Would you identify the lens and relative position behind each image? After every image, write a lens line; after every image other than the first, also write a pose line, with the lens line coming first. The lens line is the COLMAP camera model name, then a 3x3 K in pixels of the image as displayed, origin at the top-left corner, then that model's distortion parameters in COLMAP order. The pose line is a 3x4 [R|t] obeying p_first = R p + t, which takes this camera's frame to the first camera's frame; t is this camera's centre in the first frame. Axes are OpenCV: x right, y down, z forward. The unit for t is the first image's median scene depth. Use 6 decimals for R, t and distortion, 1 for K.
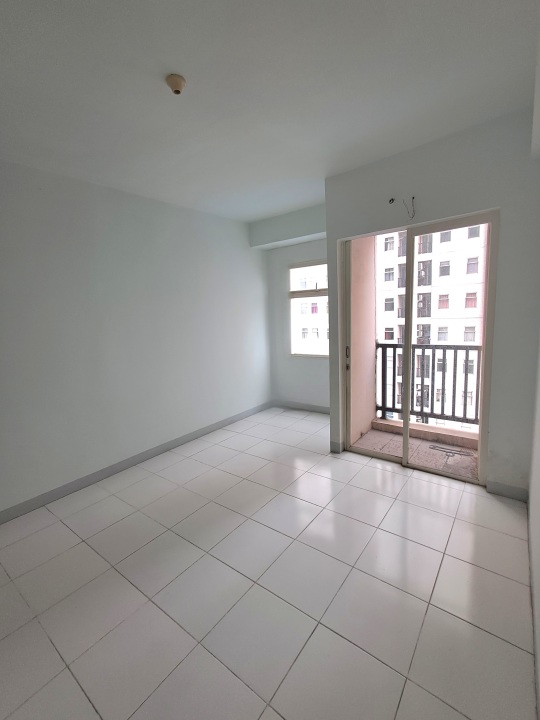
lens RADIAL K [[325.5, 0, 271.1], [0, 325.5, 357.3], [0, 0, 1]] dist [0.000889, 0.000476]
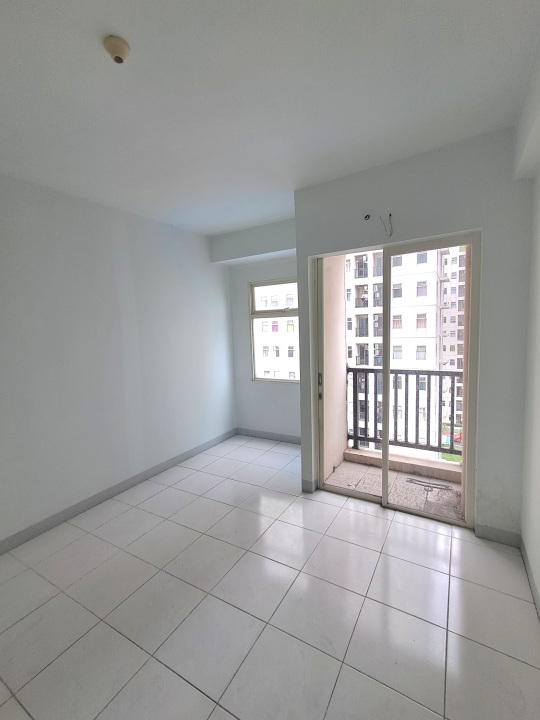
lens RADIAL K [[325.5, 0, 271.1], [0, 325.5, 357.3], [0, 0, 1]] dist [0.000889, 0.000476]
pose [[0.992759, 0.001975, 0.120110, -0.008577], [0.004400, 0.998596, -0.052786, -0.028625], [-0.120045, 0.052932, 0.991356, 0.111151]]
